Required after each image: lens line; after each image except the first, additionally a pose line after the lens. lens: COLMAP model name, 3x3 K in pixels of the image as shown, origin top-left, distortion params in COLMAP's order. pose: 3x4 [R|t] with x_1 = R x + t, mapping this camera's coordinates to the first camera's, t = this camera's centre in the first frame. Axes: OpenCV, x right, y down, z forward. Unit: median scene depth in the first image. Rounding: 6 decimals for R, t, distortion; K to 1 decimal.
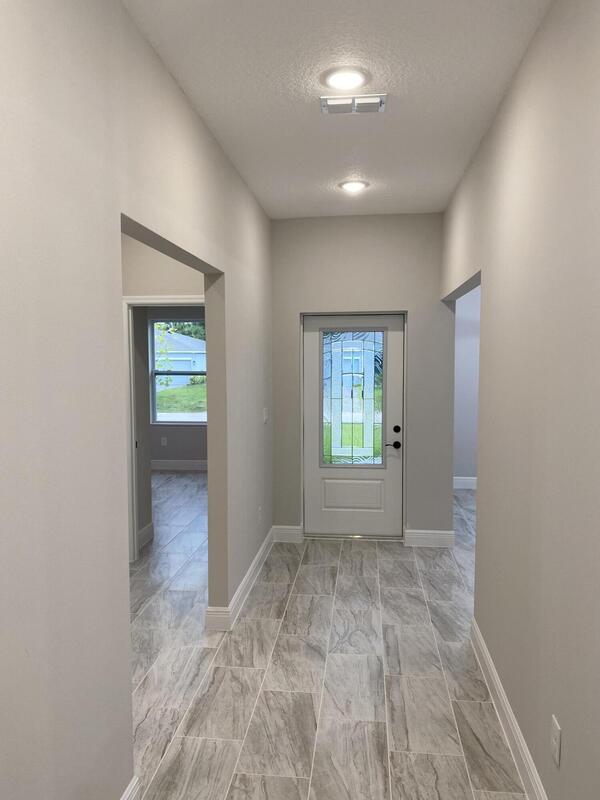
lens RADIAL K [[607.7, 0, 300.3], [0, 607.7, 400.9], [0, 0, 1]] dist [0.042161, -0.050596]
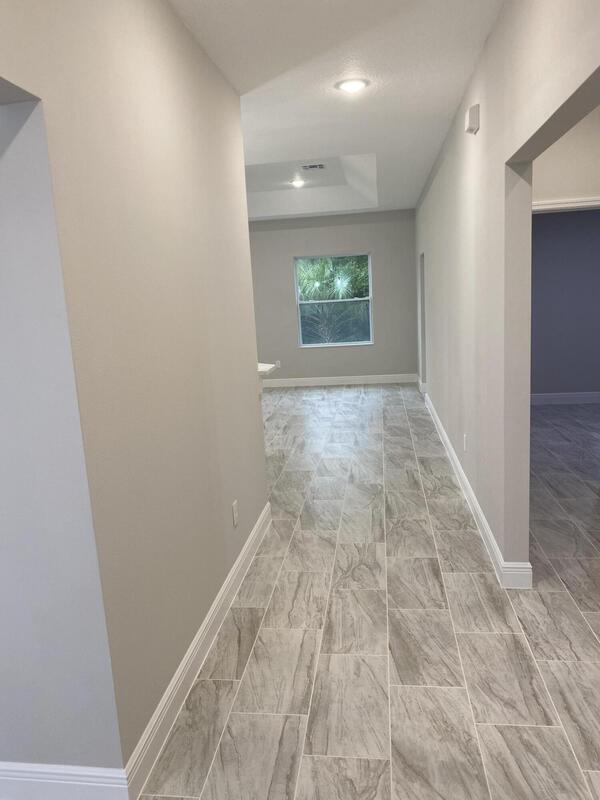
lens RADIAL K [[607.7, 0, 299.5], [0, 607.7, 401.3], [0, 0, 1]] dist [0.042161, -0.050596]
pose [[-0.997937, 0.056064, 0.031293, 0.115450], [0.061994, 0.968195, 0.242395, -0.110180], [-0.016709, 0.243835, -0.969673, 1.808511]]
